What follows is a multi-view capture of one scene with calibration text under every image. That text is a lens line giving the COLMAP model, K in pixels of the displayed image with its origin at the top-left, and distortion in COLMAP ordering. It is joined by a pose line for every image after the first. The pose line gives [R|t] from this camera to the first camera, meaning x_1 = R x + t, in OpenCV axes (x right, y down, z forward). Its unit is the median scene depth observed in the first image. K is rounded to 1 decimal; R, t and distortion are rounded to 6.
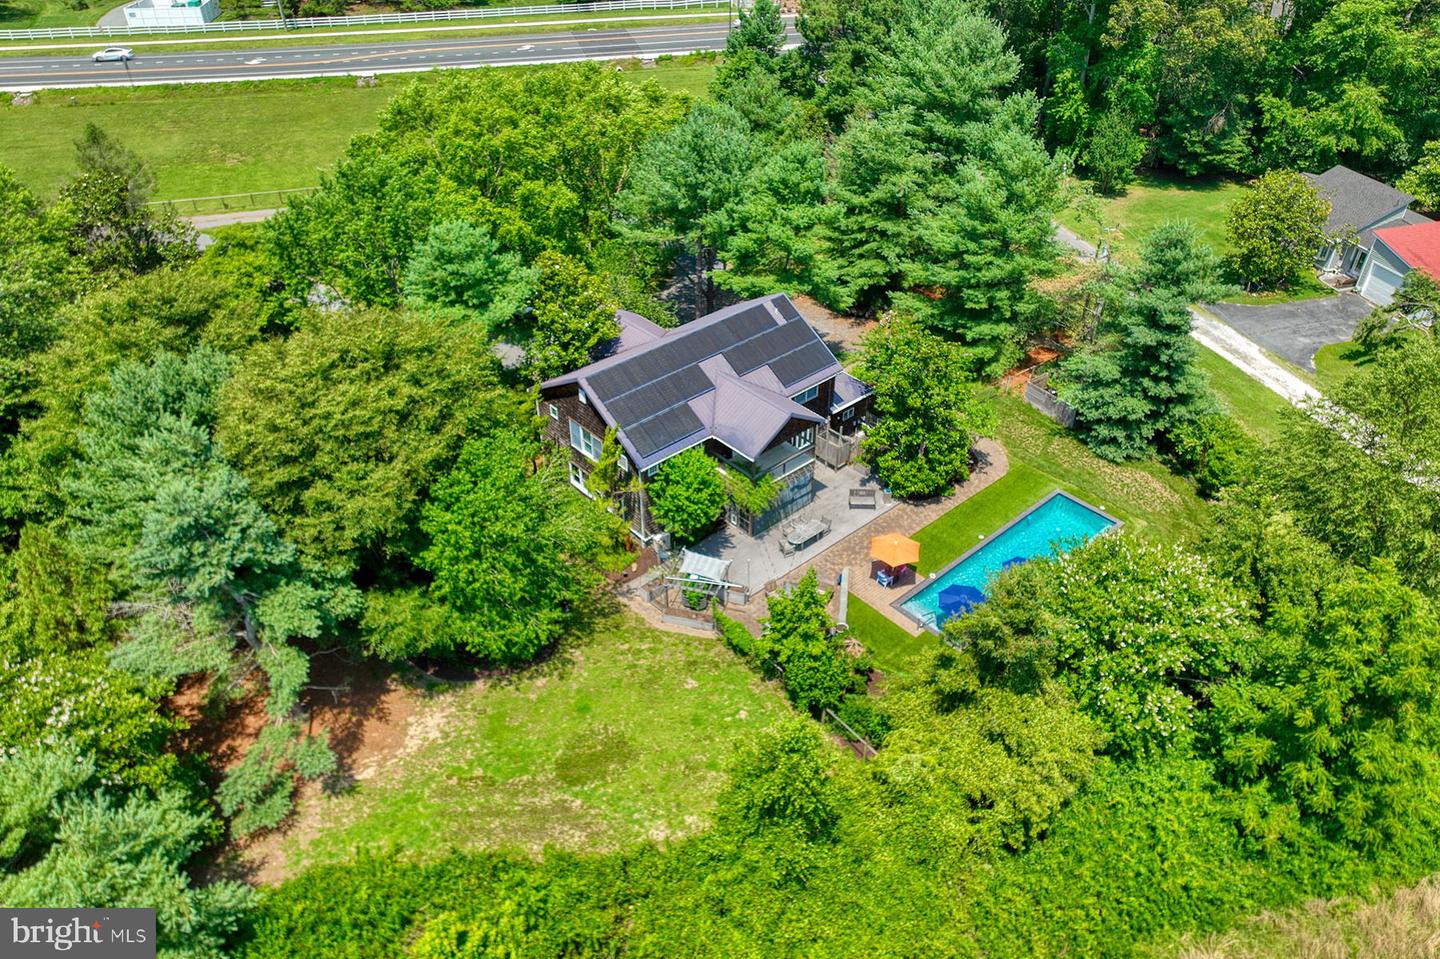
lens RADIAL K [[1008.9, 0, 720.0], [0, 1008.9, 479.5], [0, 0, 1]] dist [0.002192, 0.010007]
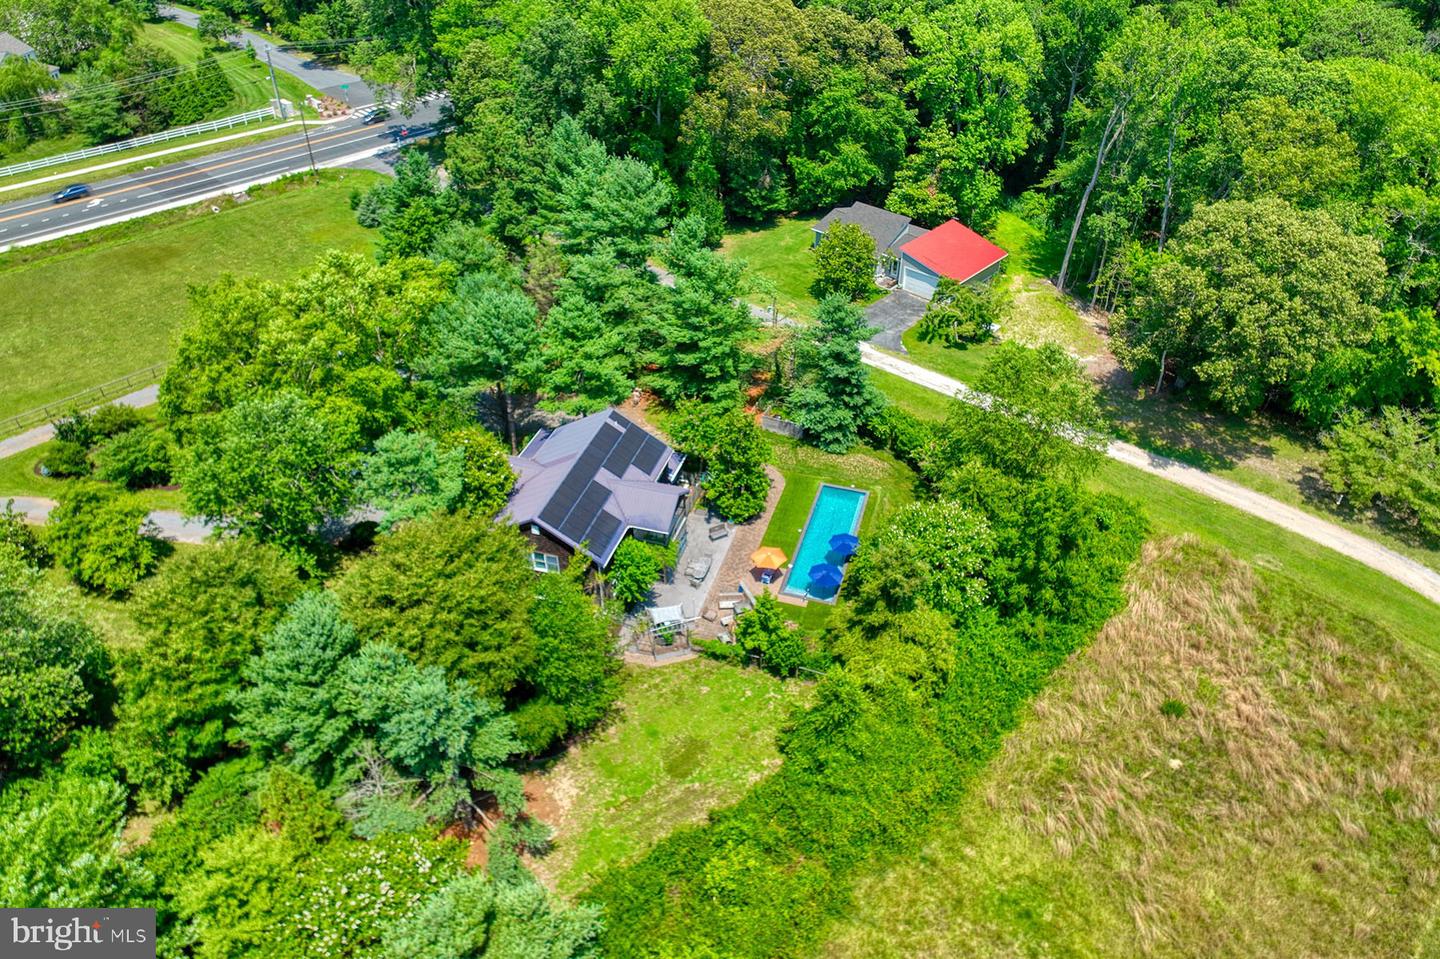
lens RADIAL K [[1008.9, 0, 720.0], [0, 1008.9, 479.5], [0, 0, 1]] dist [0.002192, 0.010007]
pose [[0.855983, -0.308346, 0.414990, -0.393061], [0.307202, 0.948959, 0.071442, -0.141319], [-0.415837, 0.066333, 0.907017, -0.281185]]
